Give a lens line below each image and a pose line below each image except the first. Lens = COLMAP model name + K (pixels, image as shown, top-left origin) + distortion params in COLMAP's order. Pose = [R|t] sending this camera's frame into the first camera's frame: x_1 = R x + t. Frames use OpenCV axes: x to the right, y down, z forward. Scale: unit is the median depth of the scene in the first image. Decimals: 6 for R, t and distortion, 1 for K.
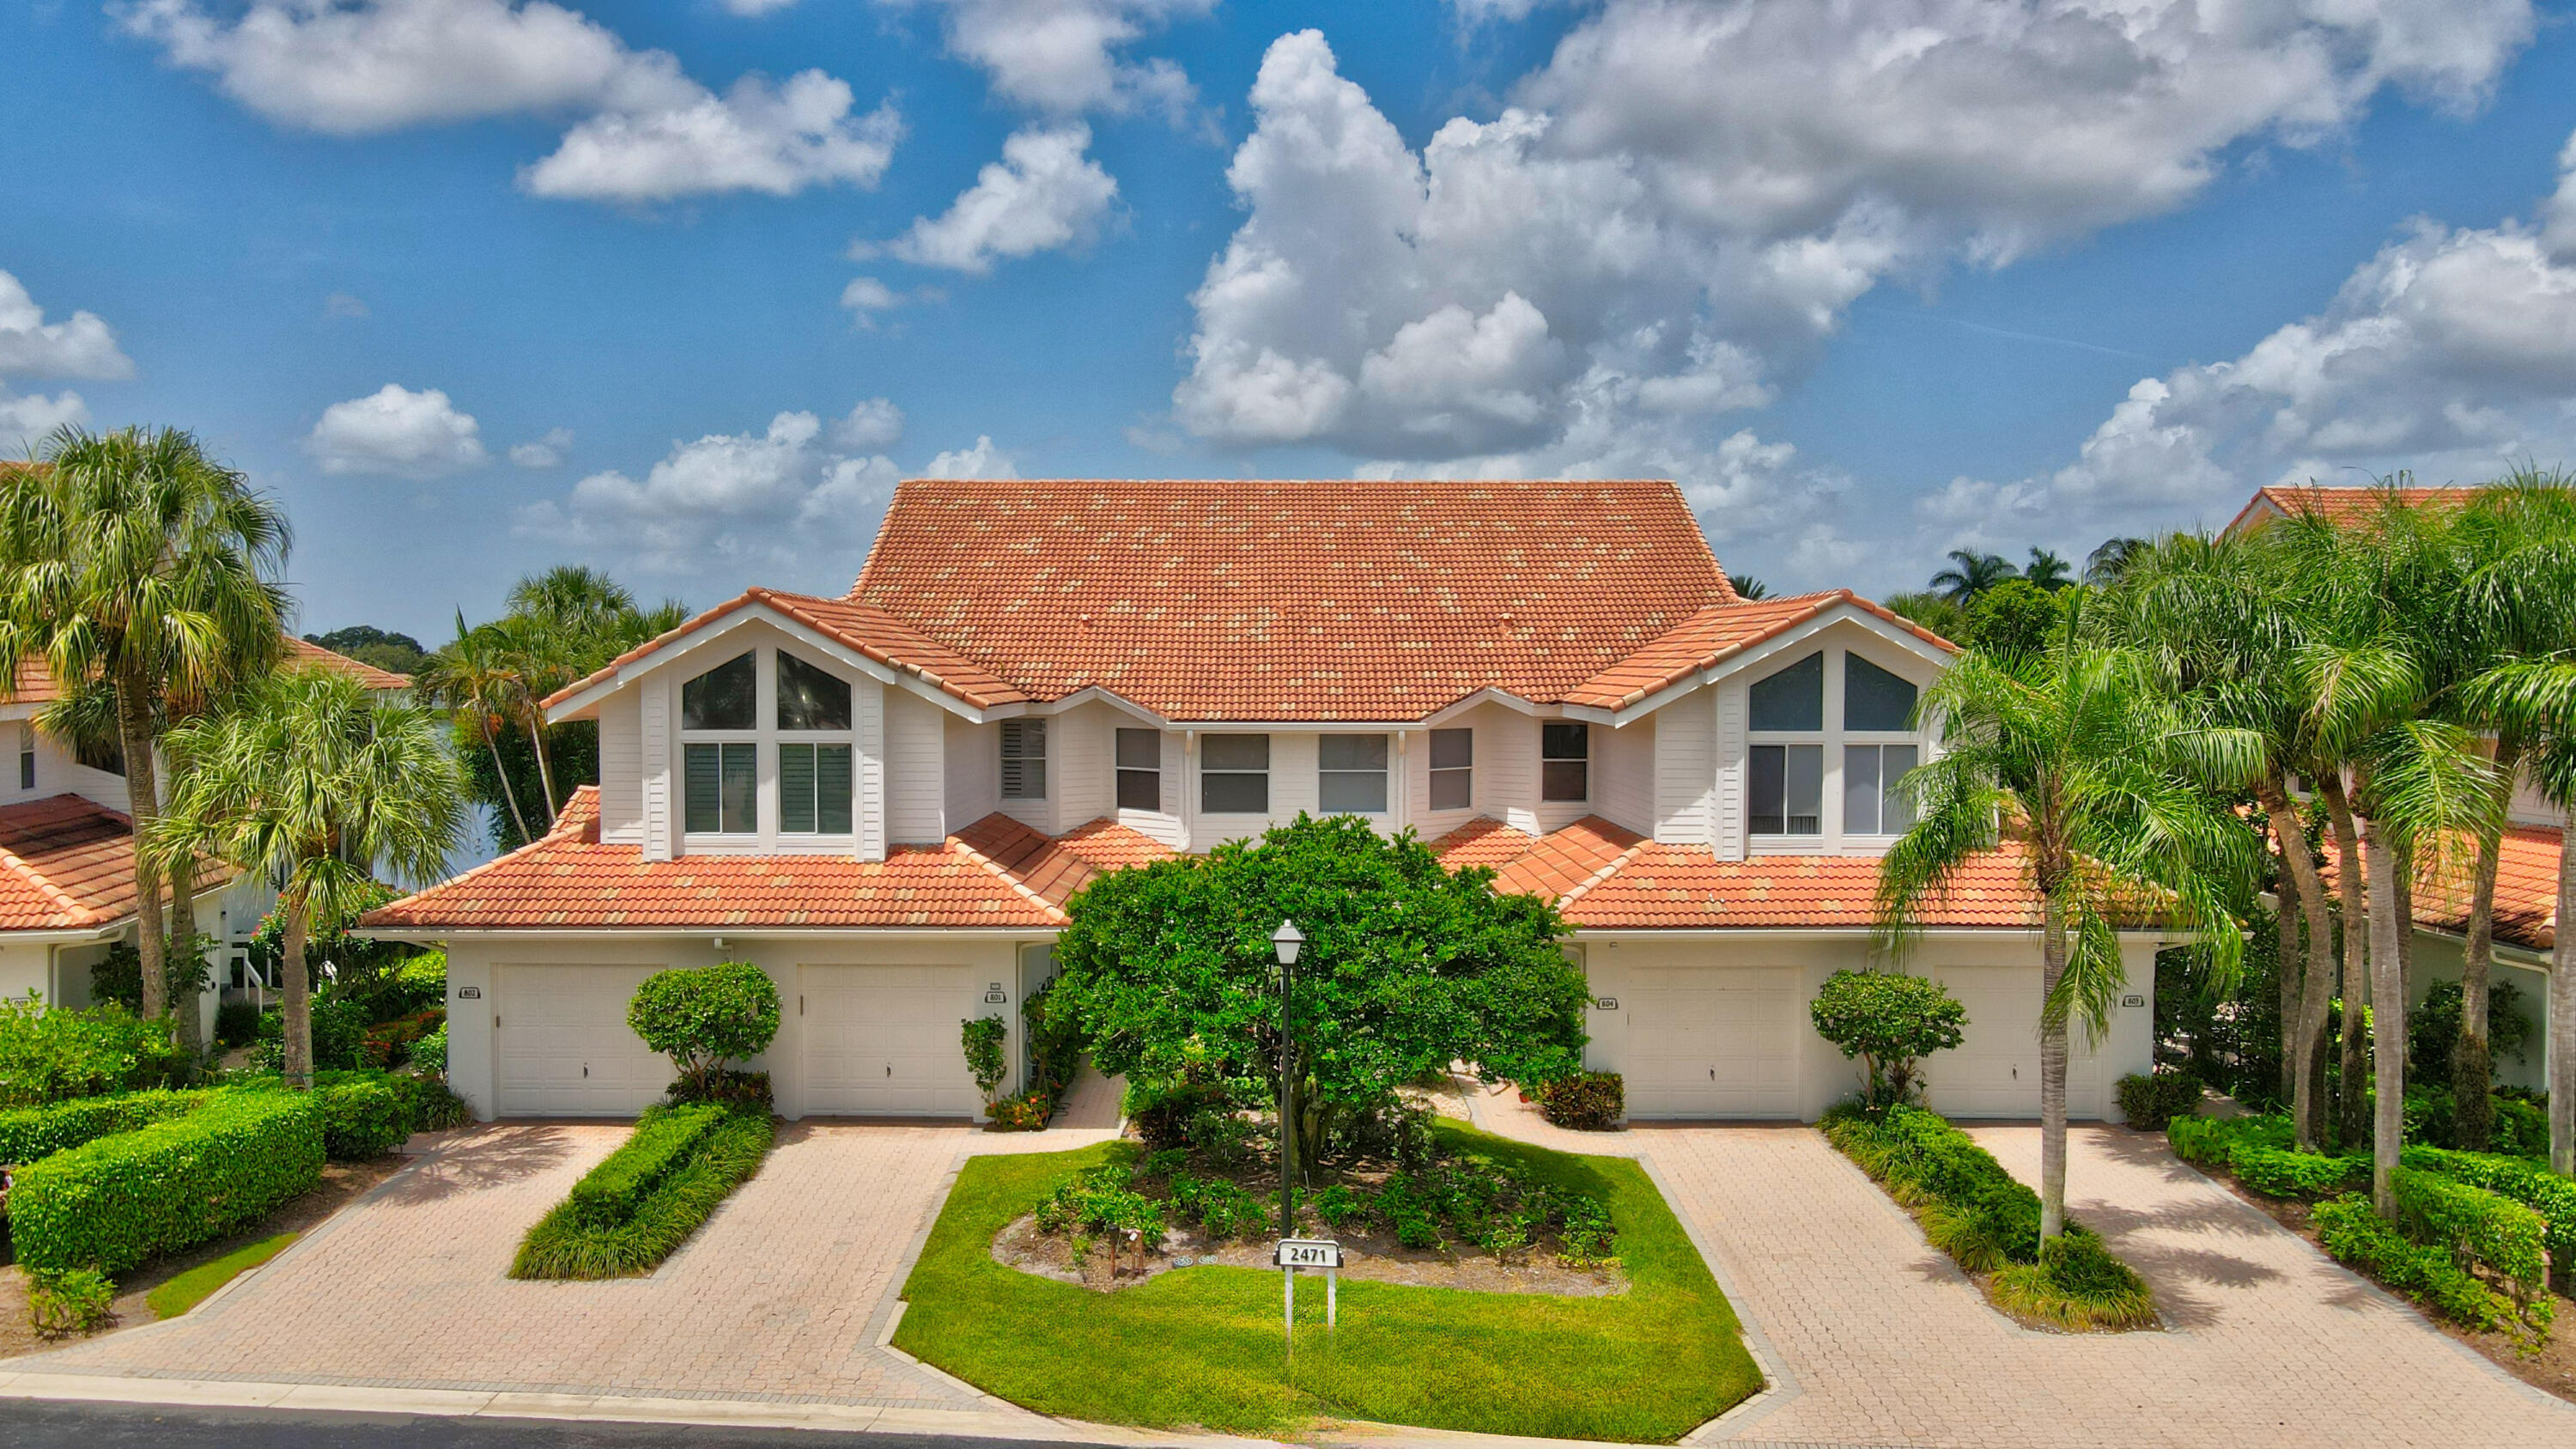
lens RADIAL K [[1873.4, 0, 1287.1], [0, 1873.4, 729.6], [0, 0, 1]] dist [0.008607, 0.007477]
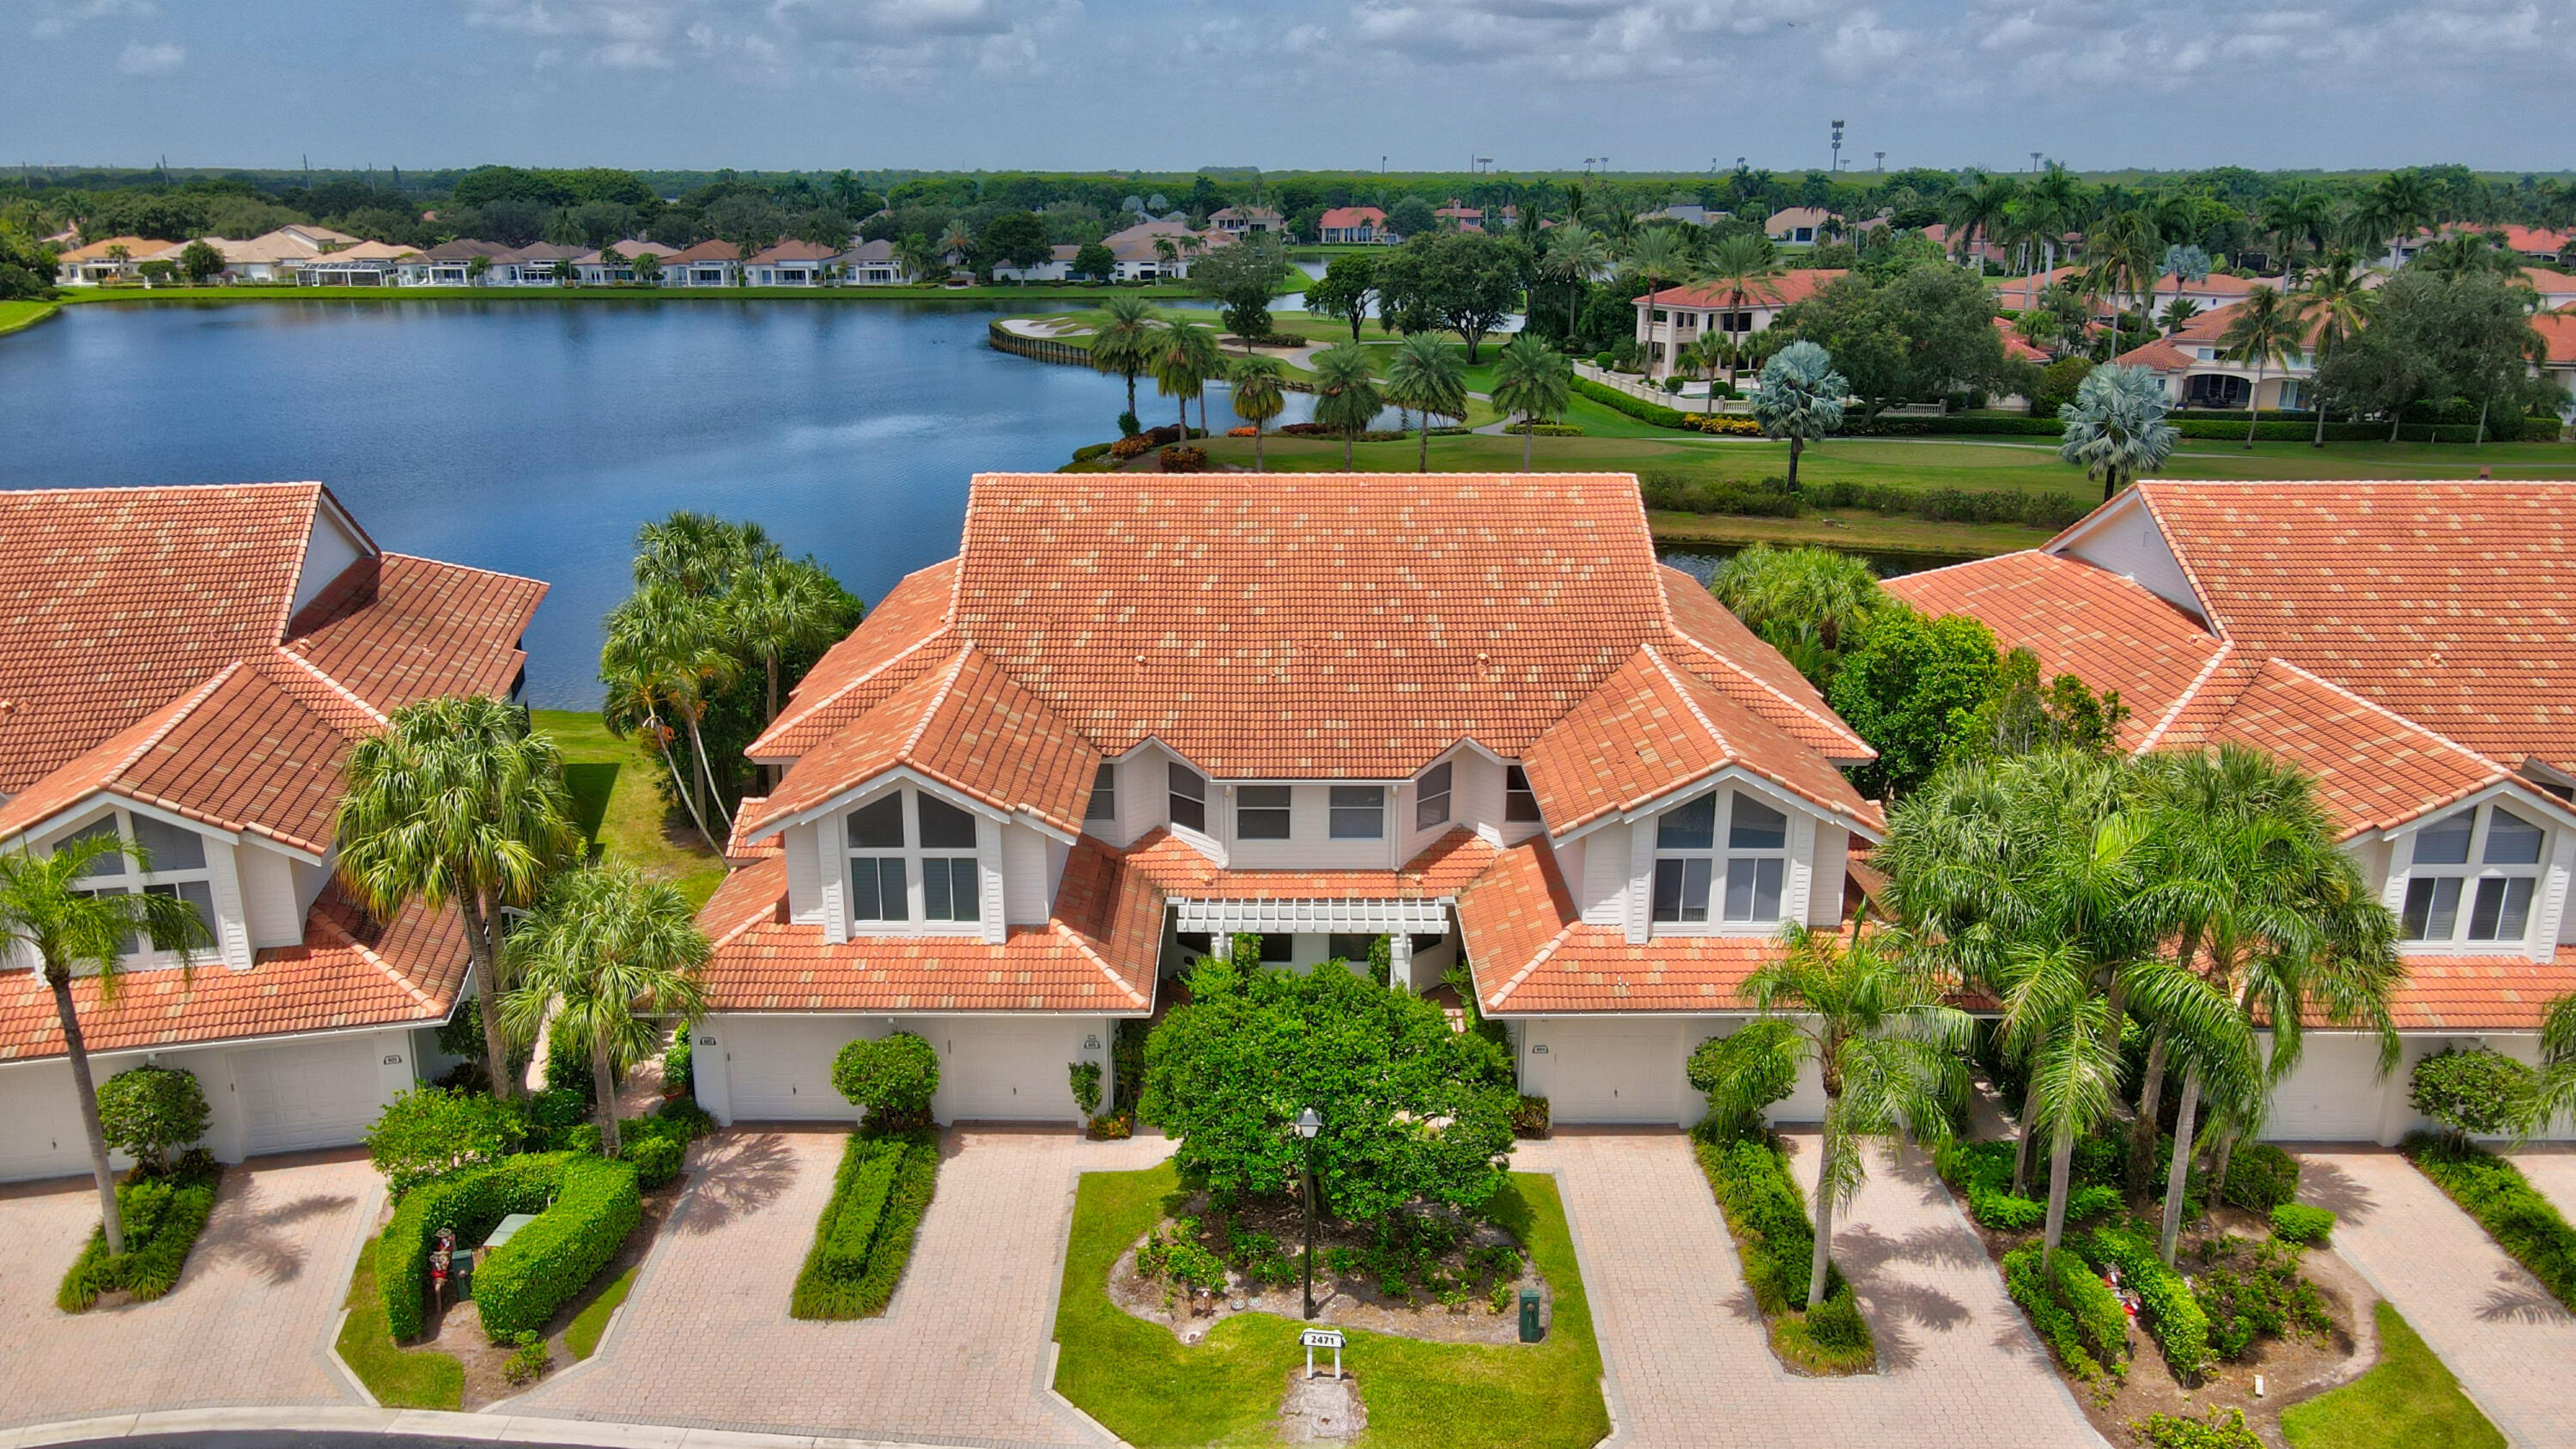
lens RADIAL K [[1873.4, 0, 1285.7], [0, 1873.4, 727.6], [0, 0, 1]] dist [0.008607, 0.007477]
pose [[0.999992, 0.002363, -0.003326, -0.010713], [-0.001446, 0.967585, 0.252542, -0.430747], [0.003815, -0.252535, 0.967580, -0.265267]]
